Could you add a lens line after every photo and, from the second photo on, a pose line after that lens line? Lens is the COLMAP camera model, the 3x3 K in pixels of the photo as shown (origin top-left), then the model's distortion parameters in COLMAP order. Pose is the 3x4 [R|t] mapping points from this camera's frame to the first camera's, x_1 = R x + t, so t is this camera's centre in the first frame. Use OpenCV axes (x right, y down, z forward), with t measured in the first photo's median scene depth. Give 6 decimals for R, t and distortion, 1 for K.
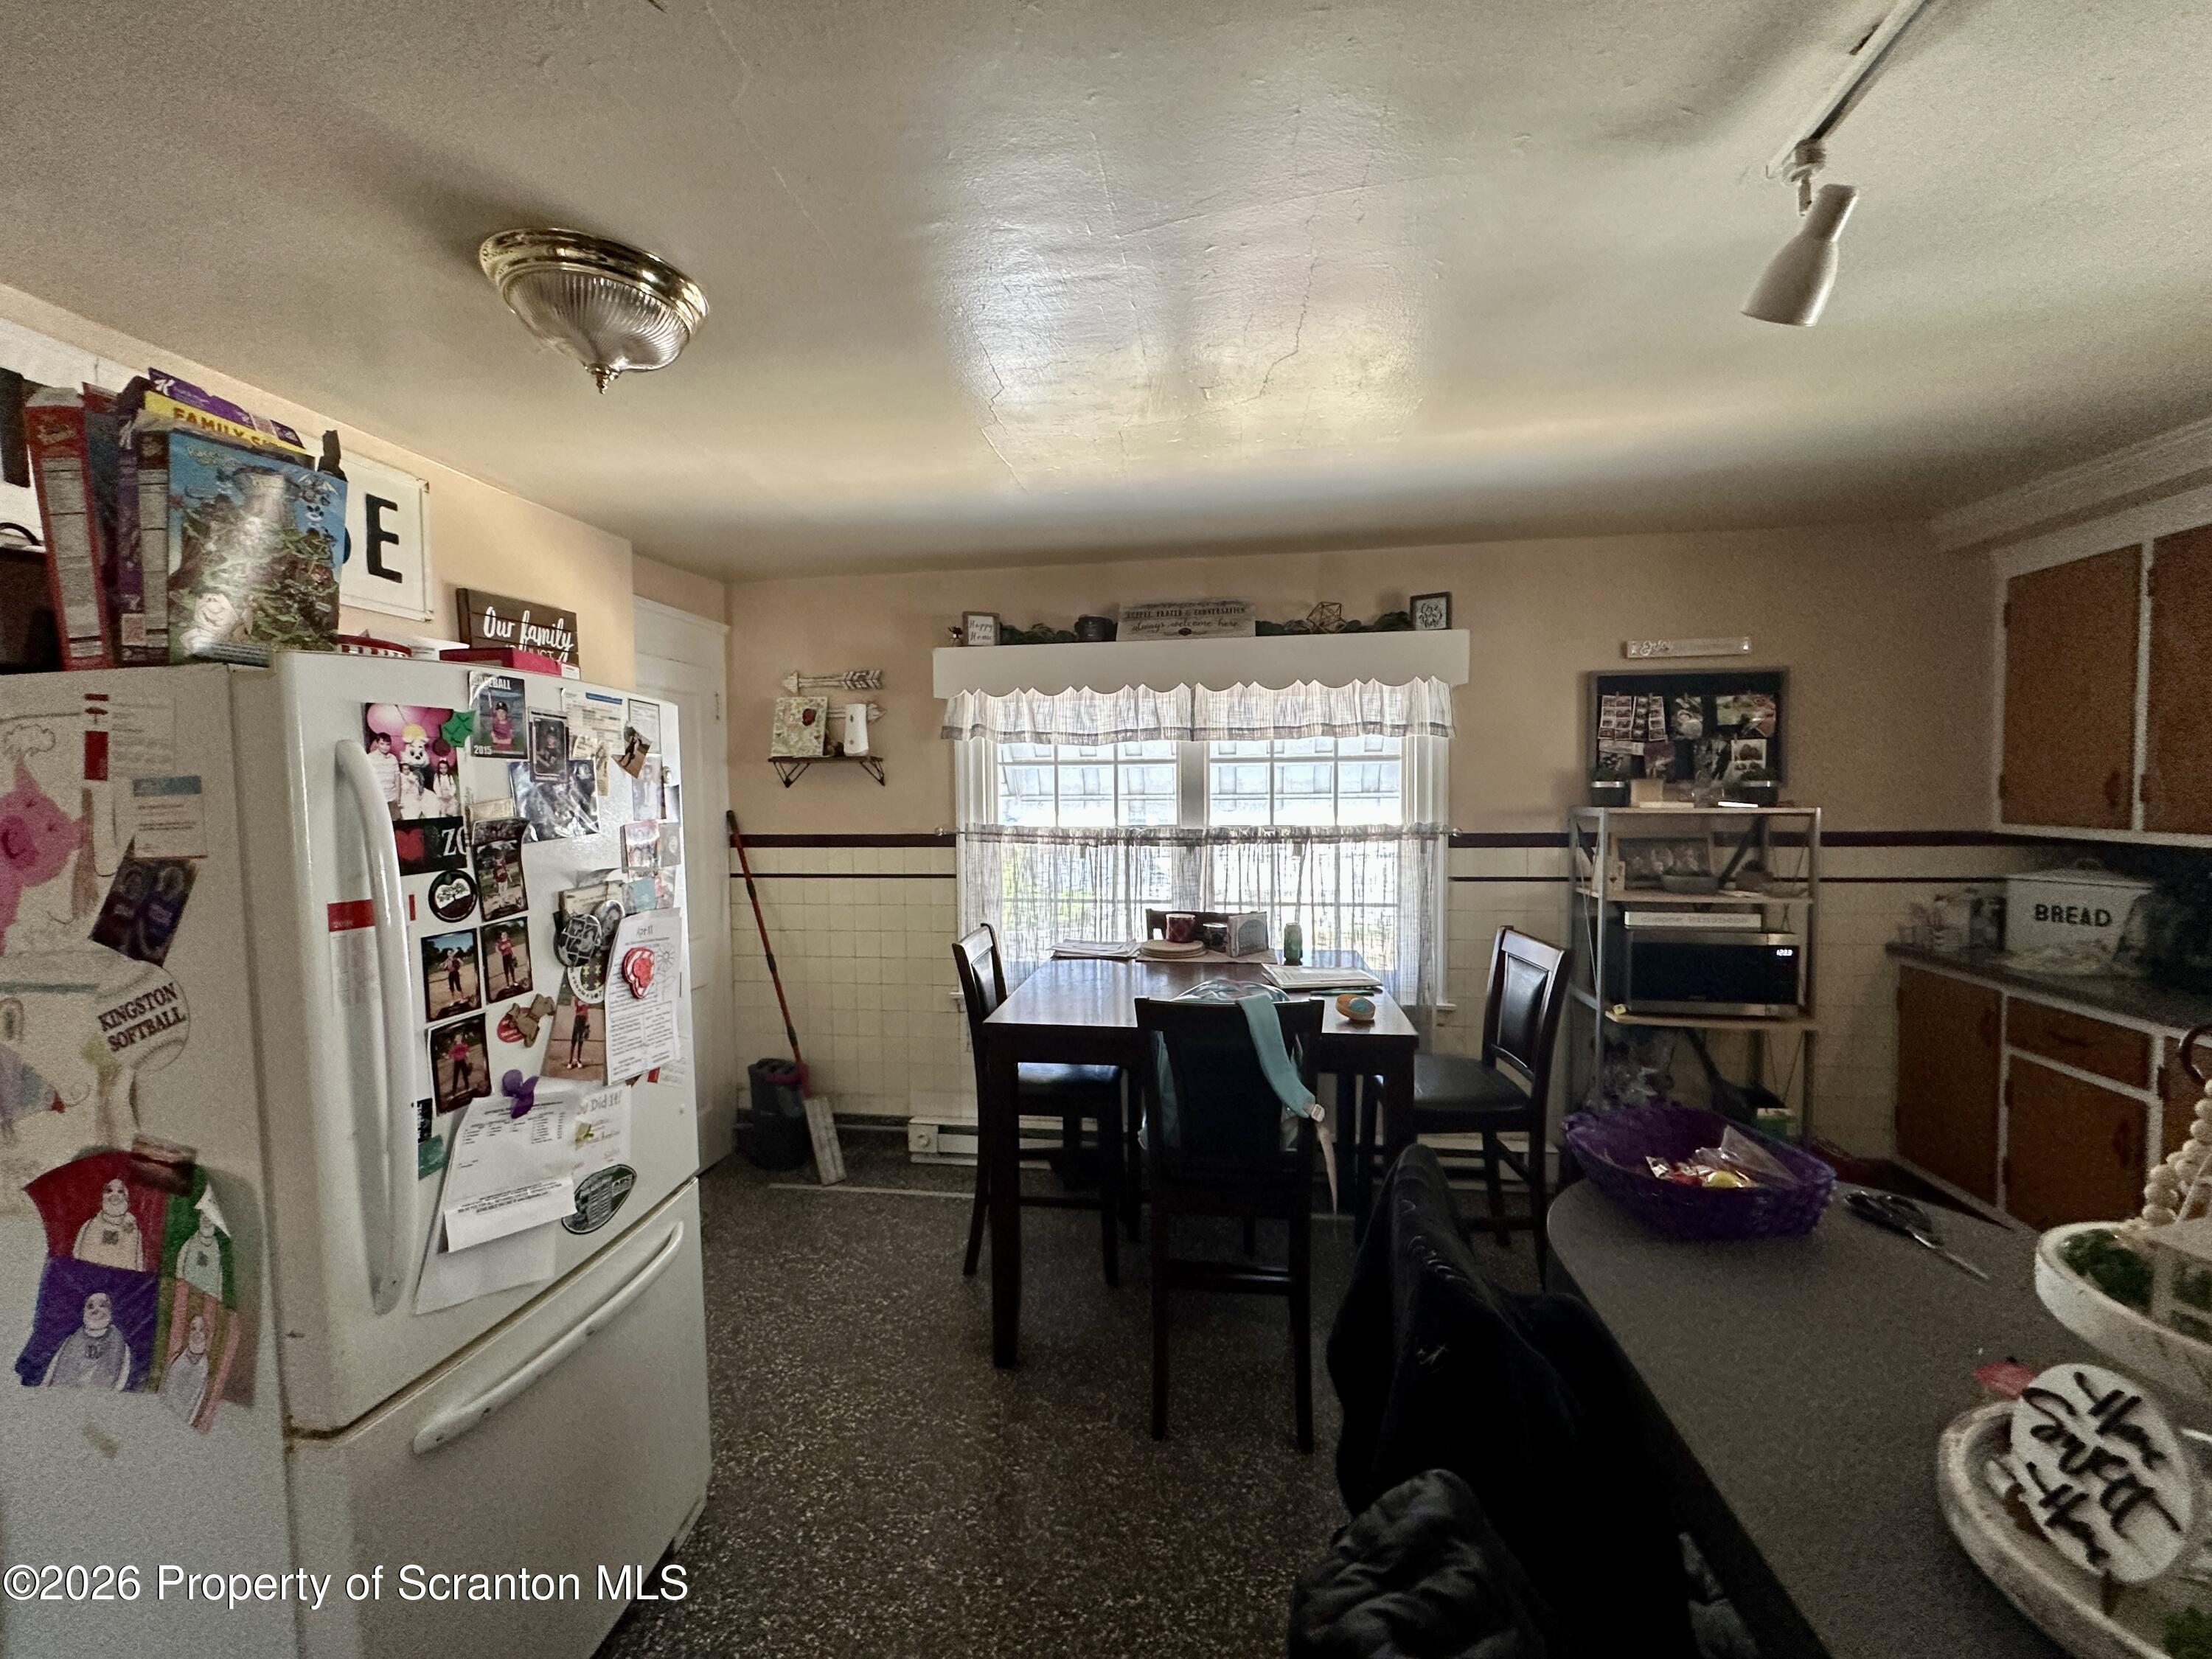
lens RADIAL K [[886.2, 0, 1105.6], [0, 886.2, 824.0], [0, 0, 1]] dist [0.000631, 0.000049]
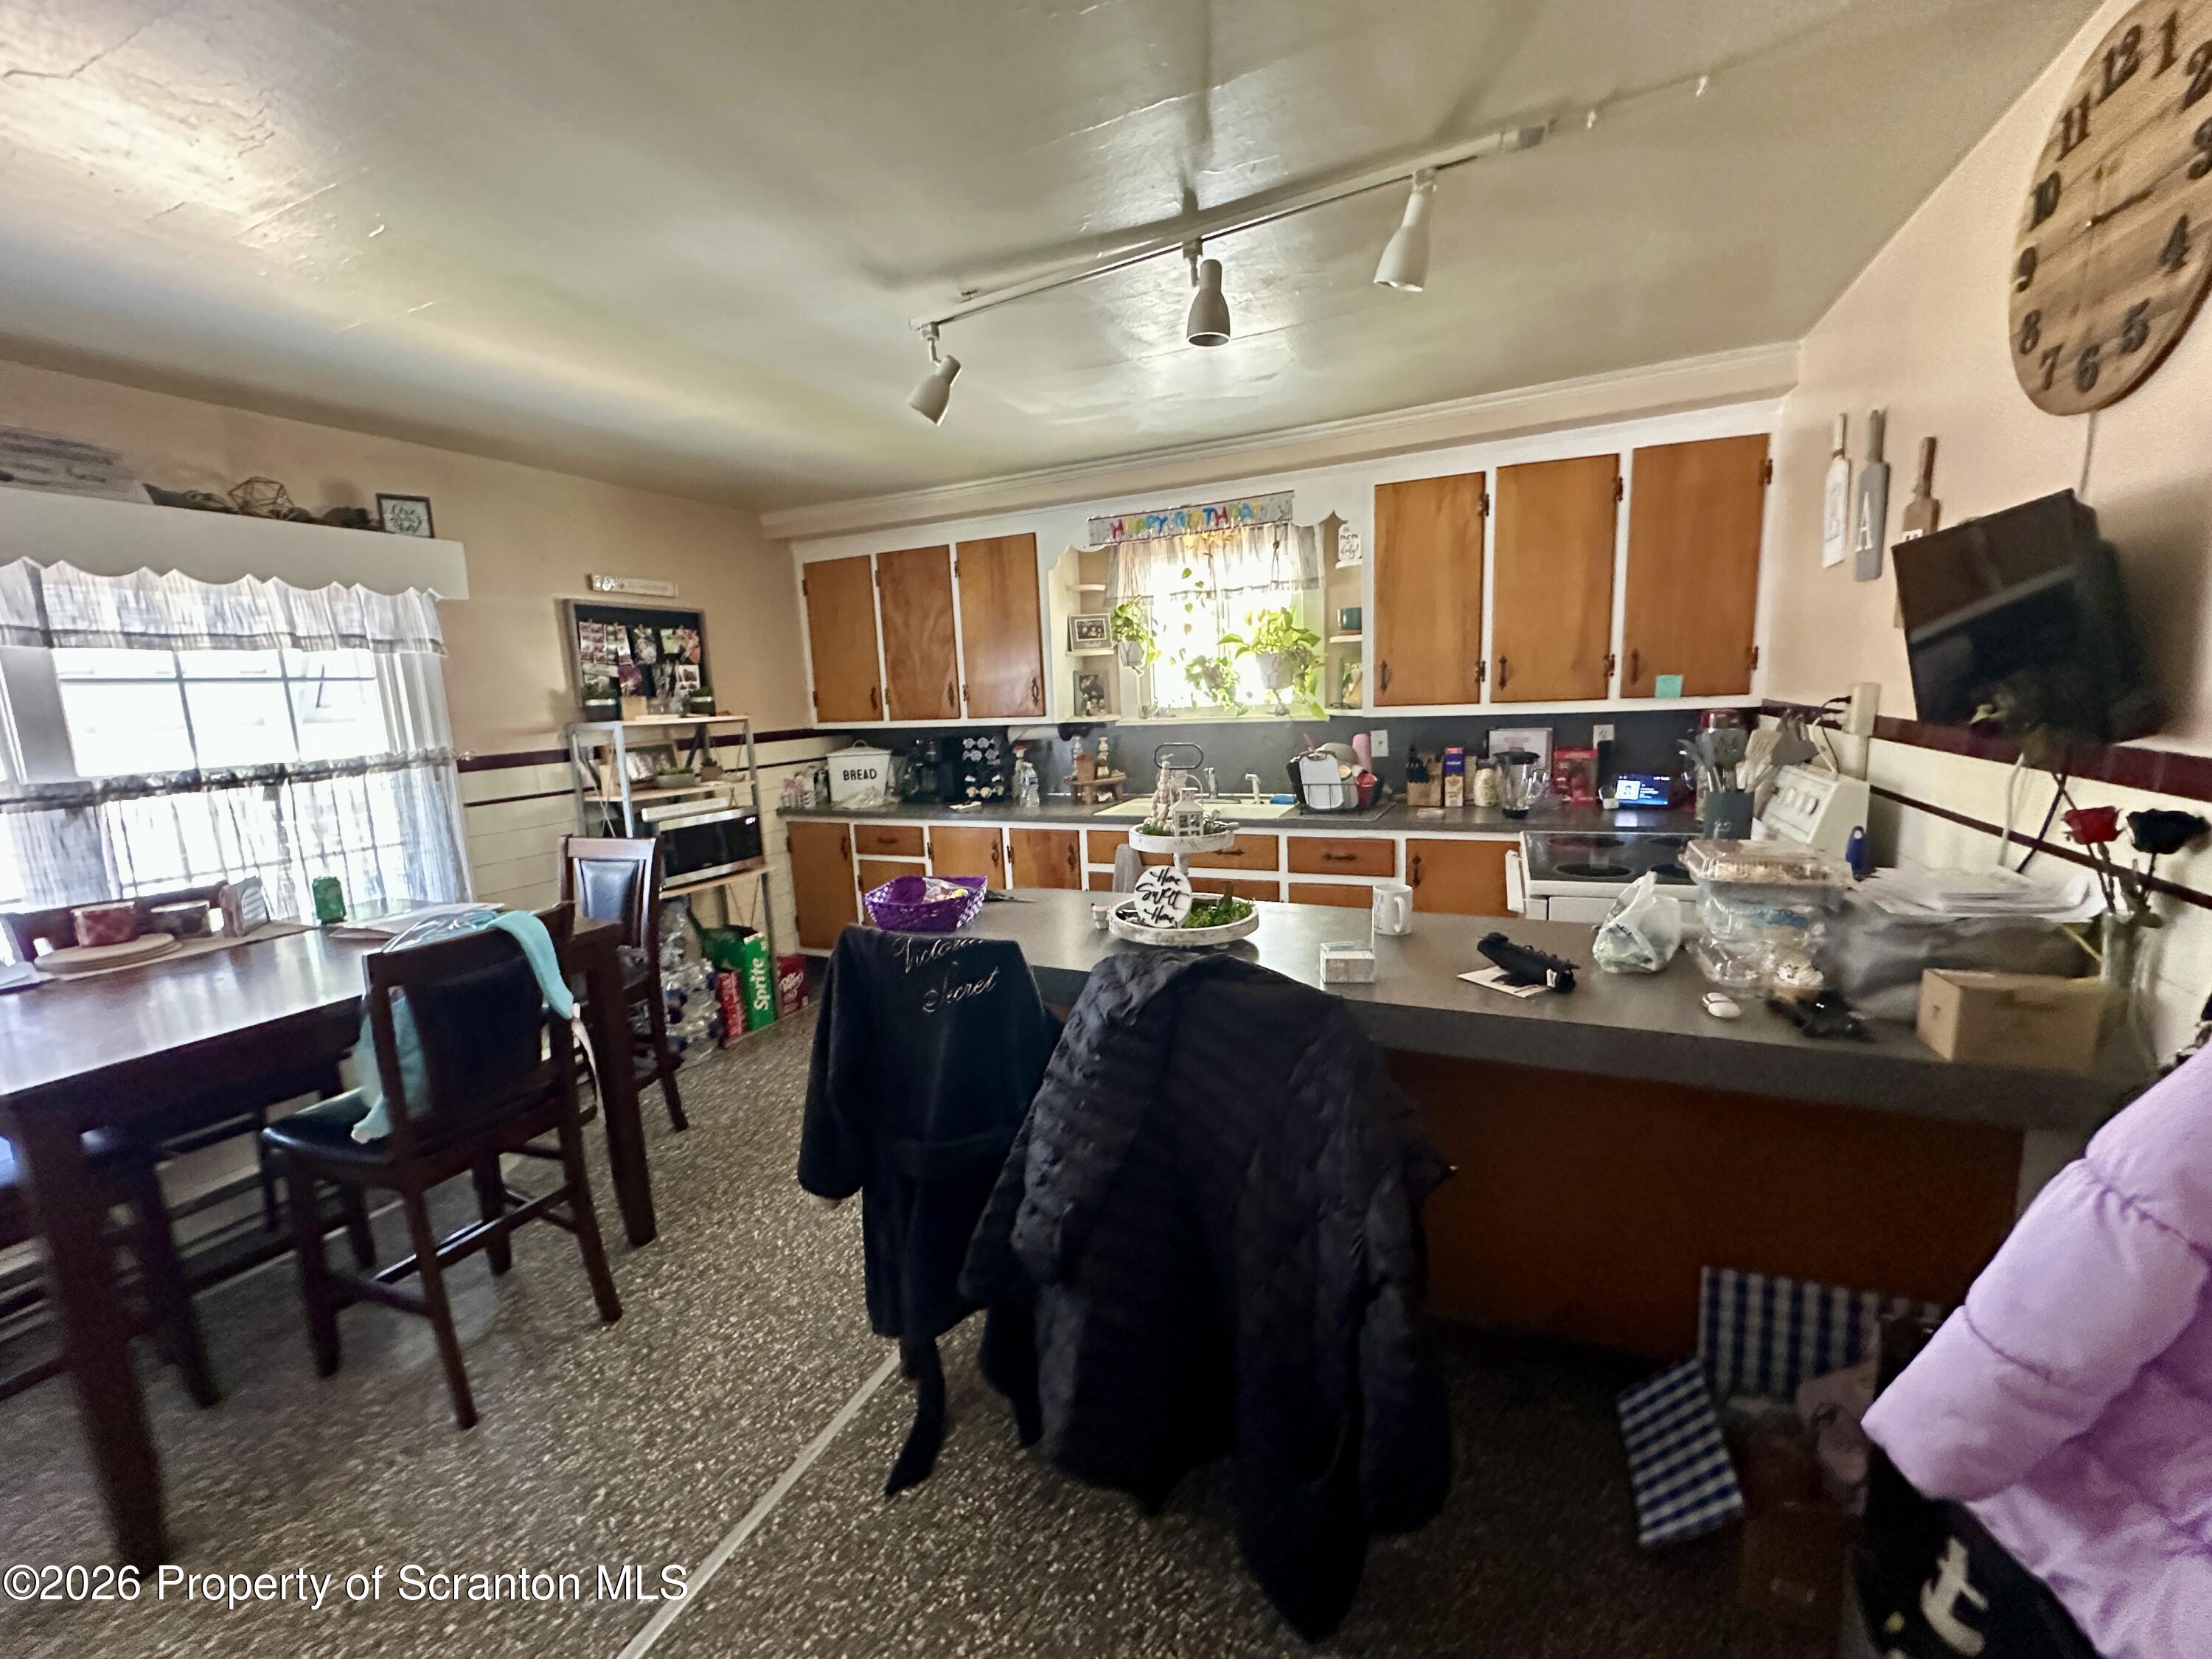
lens RADIAL K [[886.2, 0, 1105.6], [0, 886.2, 824.0], [0, 0, 1]] dist [0.000631, 0.000049]
pose [[0.281878, -0.146080, 0.948264, -0.352167], [0.081893, 0.988398, 0.127920, 0.017027], [-0.955949, 0.041599, 0.290571, 0.061367]]
